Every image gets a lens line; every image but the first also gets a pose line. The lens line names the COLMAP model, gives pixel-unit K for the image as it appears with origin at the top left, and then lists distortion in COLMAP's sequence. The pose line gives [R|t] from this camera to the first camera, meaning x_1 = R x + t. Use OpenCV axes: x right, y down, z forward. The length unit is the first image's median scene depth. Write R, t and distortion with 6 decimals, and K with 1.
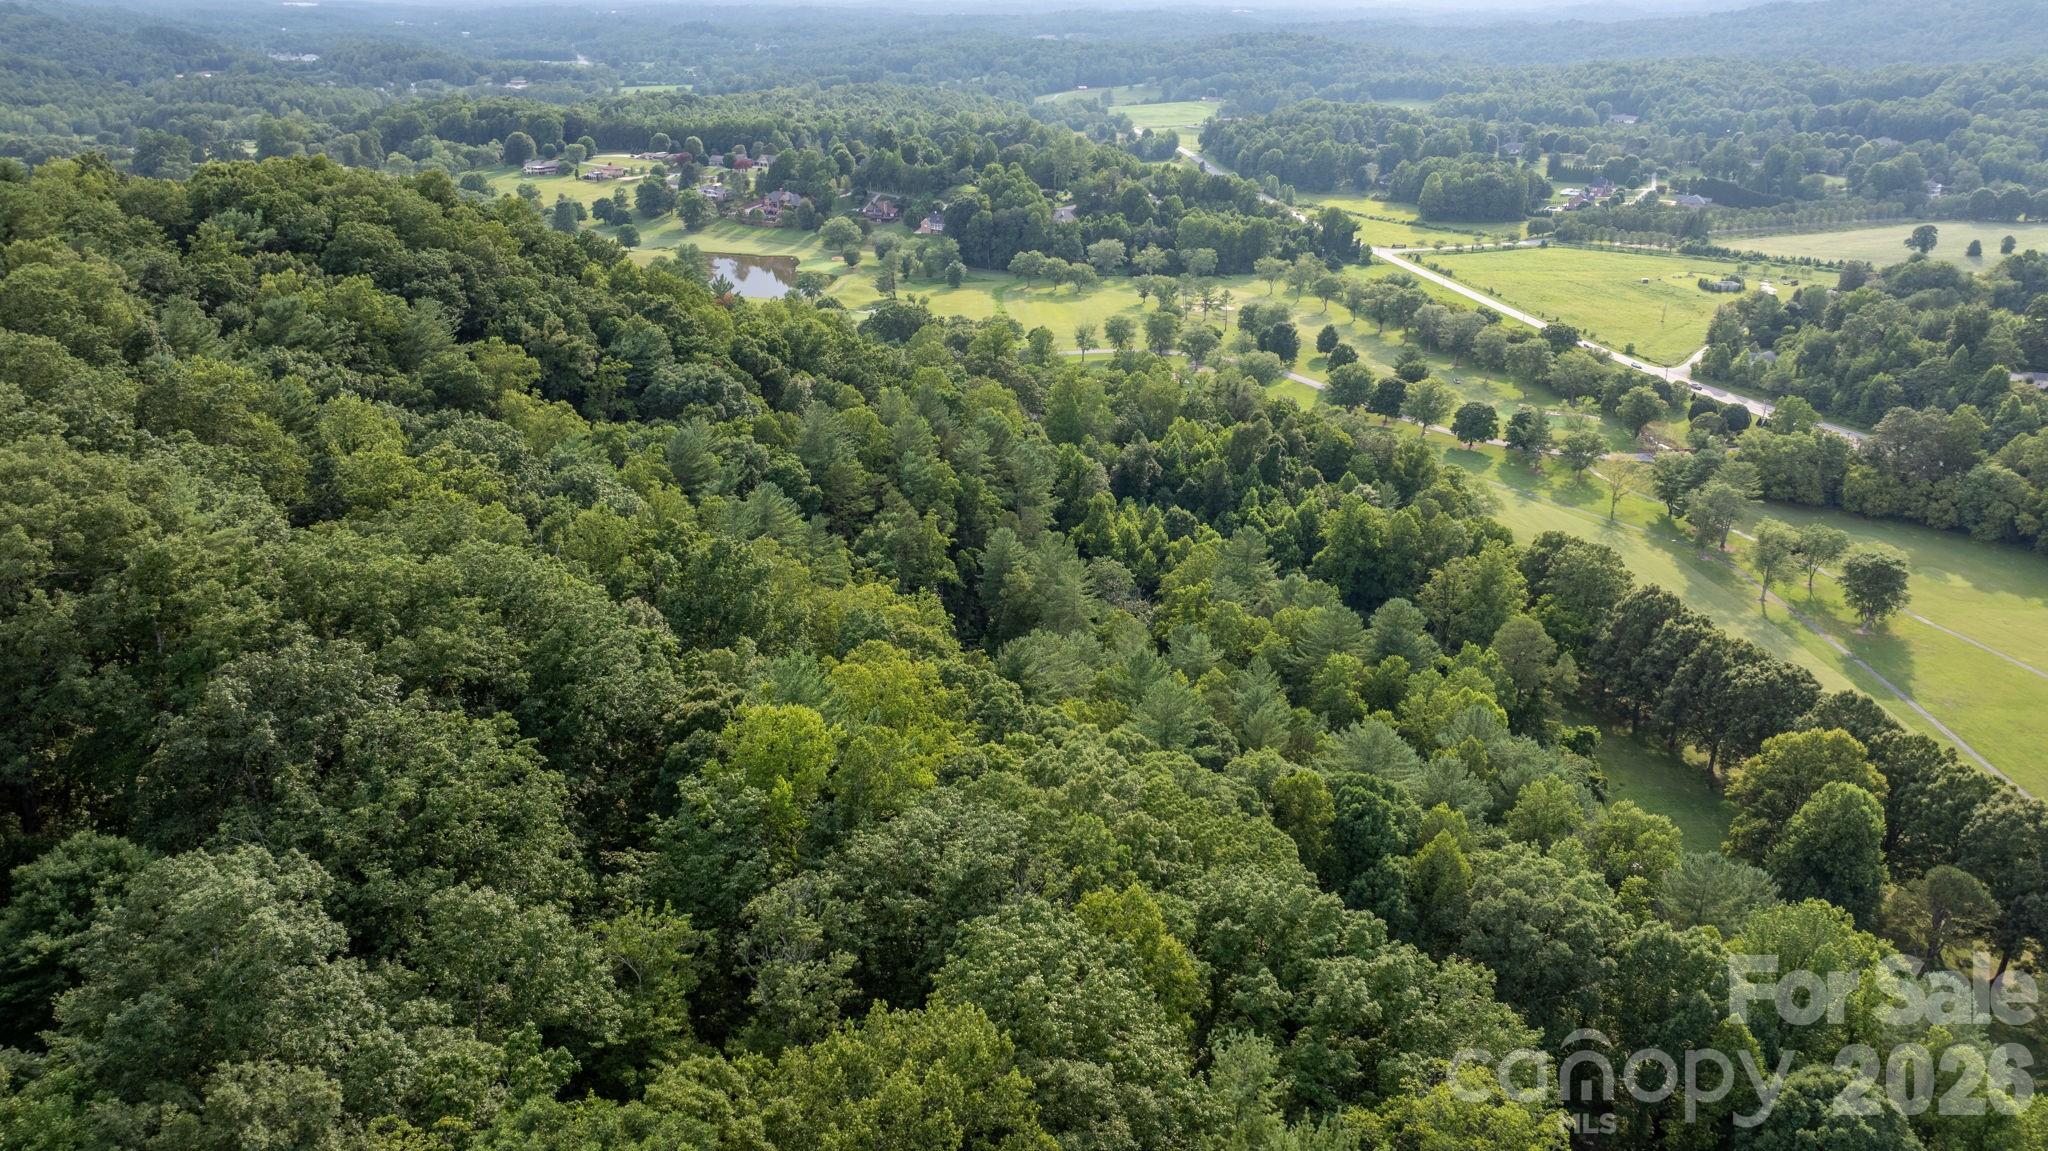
lens RADIAL K [[1442.2, 0, 1021.3], [0, 1442.2, 570.0], [0, 0, 1]] dist [-0.027848, 0.027792]
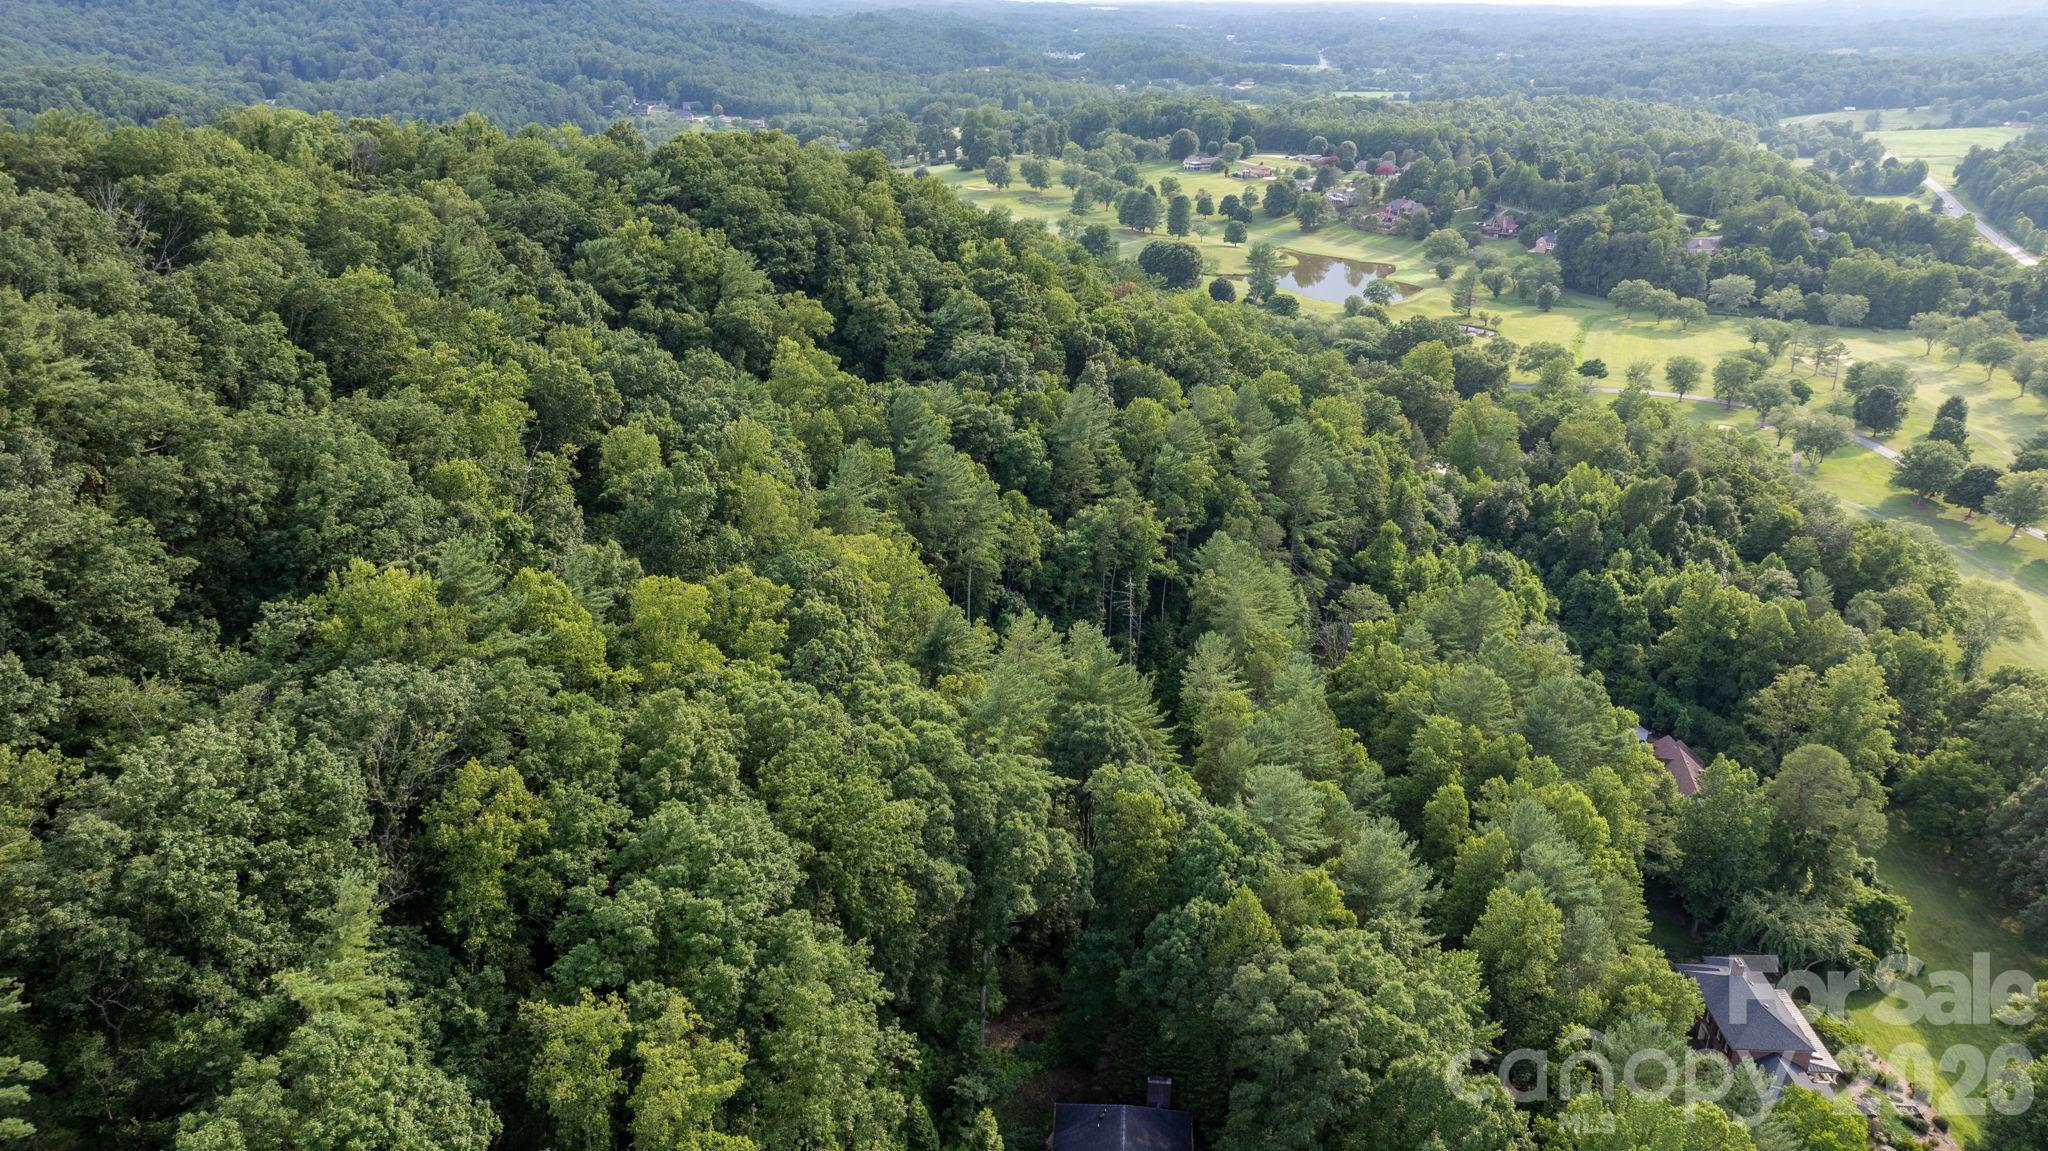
lens RADIAL K [[1442.2, 0, 1023.9], [0, 1442.2, 579.0], [0, 0, 1]] dist [-0.027848, 0.027792]
pose [[0.877133, 0.177481, -0.446249, 0.100264], [-0.176826, 0.983280, 0.043504, -0.005023], [0.446509, 0.040750, 0.893851, 0.016298]]
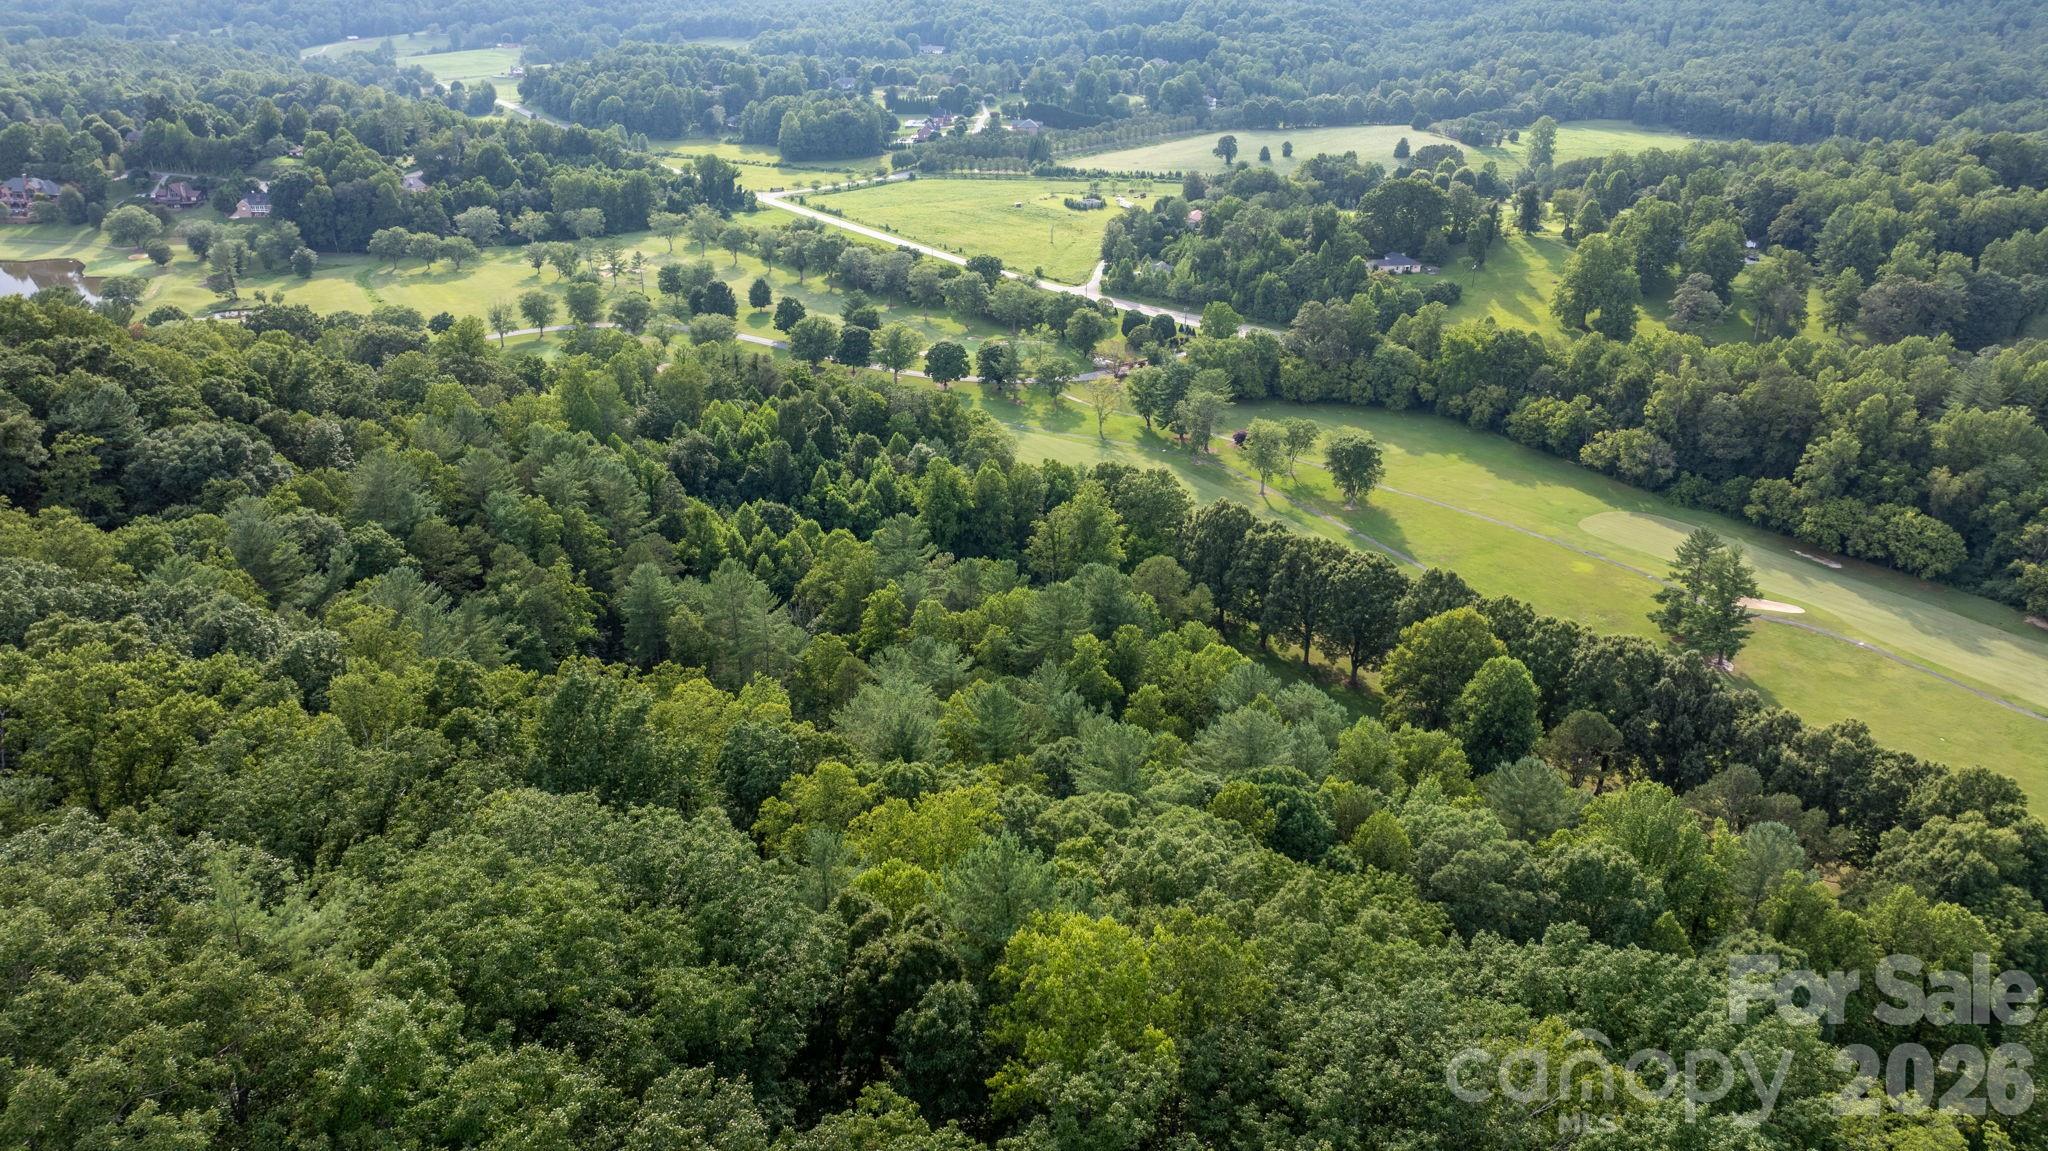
lens RADIAL K [[1442.2, 0, 1016.8], [0, 1442.2, 573.3], [0, 0, 1]] dist [-0.027848, 0.027792]
pose [[0.890339, -0.184530, 0.416226, -0.054168], [0.167617, 0.982826, 0.077181, -0.016484], [-0.423320, 0.001050, 0.905980, 0.040754]]
